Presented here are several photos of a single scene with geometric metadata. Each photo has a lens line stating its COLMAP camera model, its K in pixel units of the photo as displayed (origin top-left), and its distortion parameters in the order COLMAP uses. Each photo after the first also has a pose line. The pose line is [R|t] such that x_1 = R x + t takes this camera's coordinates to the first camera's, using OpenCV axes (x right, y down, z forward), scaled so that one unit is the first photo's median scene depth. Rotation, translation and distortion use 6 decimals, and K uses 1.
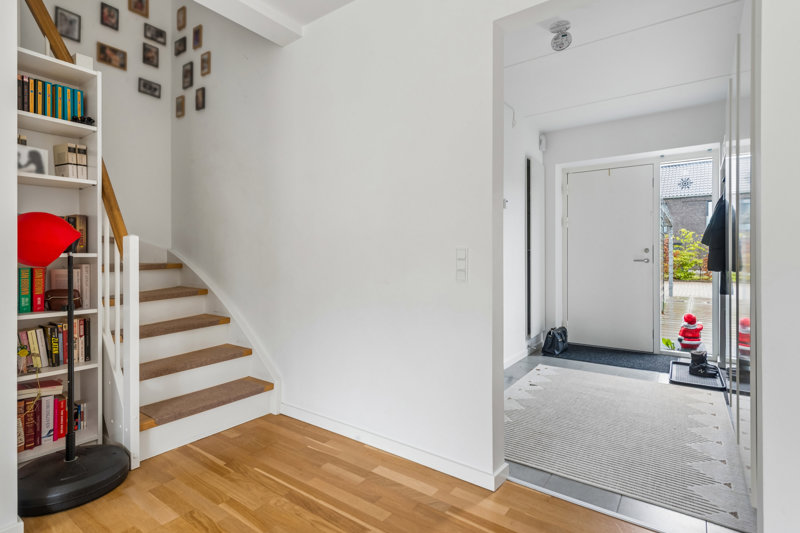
lens RADIAL K [[404.6, 0, 400.9], [0, 404.6, 261.2], [0, 0, 1]] dist [0.013529, 0.000378]
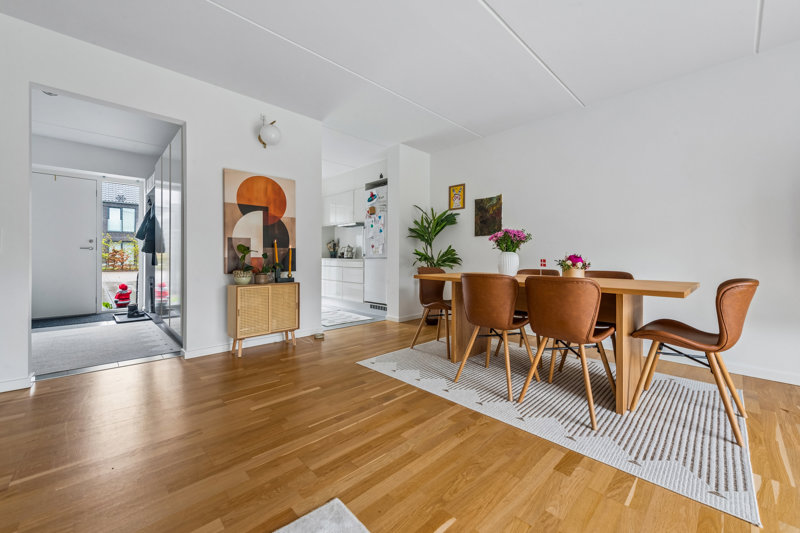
lens RADIAL K [[315.1, 0, 401.8], [0, 315.1, 254.5], [0, 0, 1]] dist [0.001345, 0.000045]
pose [[0.172024, 0.003564, 0.985086, -0.710579], [-0.002531, 0.999992, -0.003176, 0.052304], [-0.985090, -0.001947, 0.172031, -0.601122]]
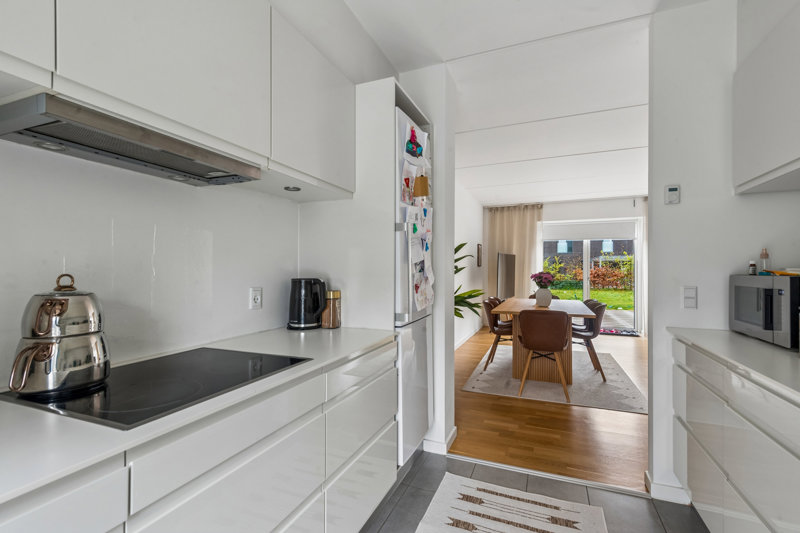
lens RADIAL K [[359.4, 0, 399.6], [0, 359.4, 270.6], [0, 0, 1]] dist [0.018138, 0.000103]
pose [[-0.971830, -0.004173, -0.235648, 2.077526], [-0.006046, 0.999956, 0.007226, -0.082427], [0.235607, 0.008447, -0.971812, 1.065544]]
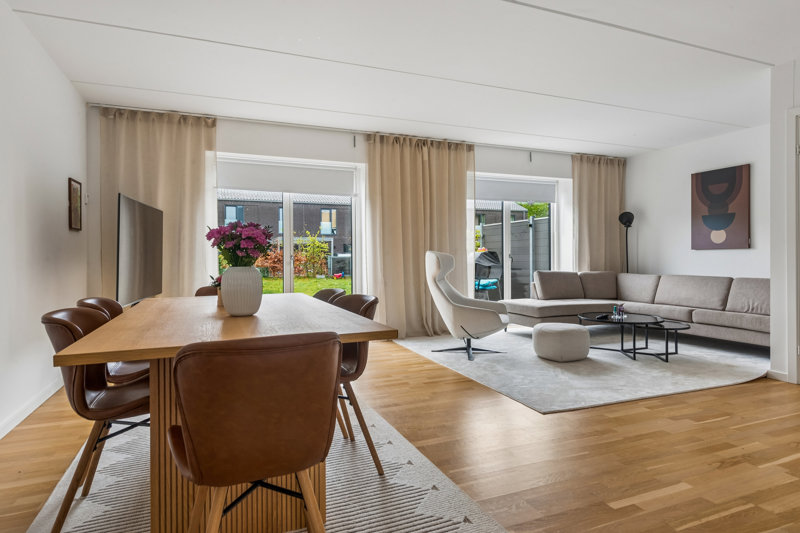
lens RADIAL K [[456.8, 0, 400.9], [0, 456.8, 259.3], [0, 0, 1]] dist [0.014383, -0.004491]
pose [[-0.521337, 0.005573, -0.853332, 1.421494], [-0.000681, 0.999976, 0.006946, 0.009869], [0.853350, 0.004202, -0.521321, 0.015952]]
